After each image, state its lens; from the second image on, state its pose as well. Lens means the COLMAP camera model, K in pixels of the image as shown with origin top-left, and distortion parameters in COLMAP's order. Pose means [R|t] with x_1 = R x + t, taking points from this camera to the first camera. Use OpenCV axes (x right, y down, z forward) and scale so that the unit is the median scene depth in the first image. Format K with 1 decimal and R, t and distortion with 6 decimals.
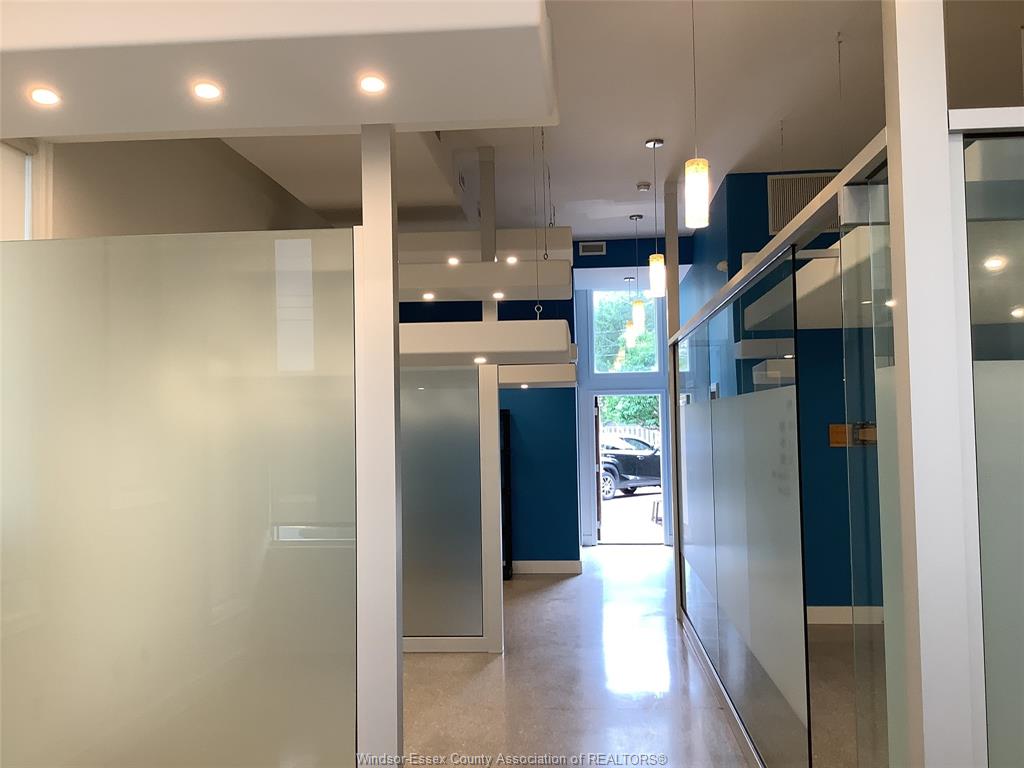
lens RADIAL K [[909.7, 0, 517.1], [0, 909.7, 385.2], [0, 0, 1]] dist [0.126345, -0.247003]
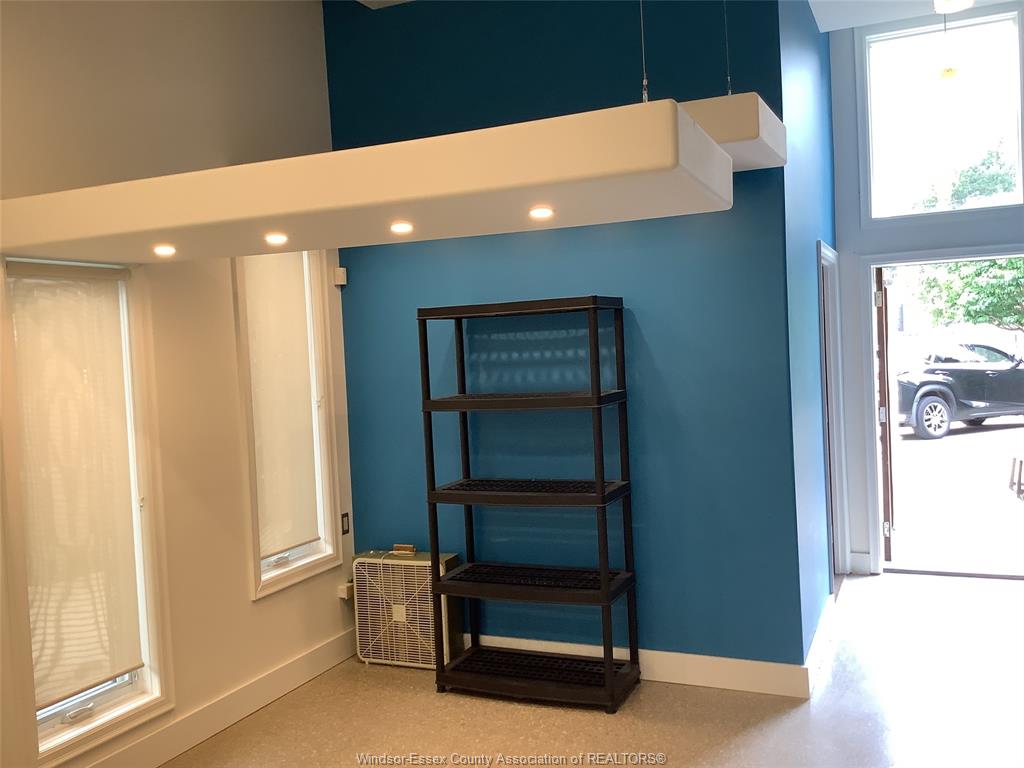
lens RADIAL K [[909.7, 0, 517.1], [0, 909.7, 385.2], [0, 0, 1]] dist [0.126345, -0.247003]
pose [[0.940471, -0.012745, -0.339634, 0.039032], [0.045939, 0.994893, 0.089875, 0.011956], [0.336754, -0.100127, 0.936254, 0.258684]]
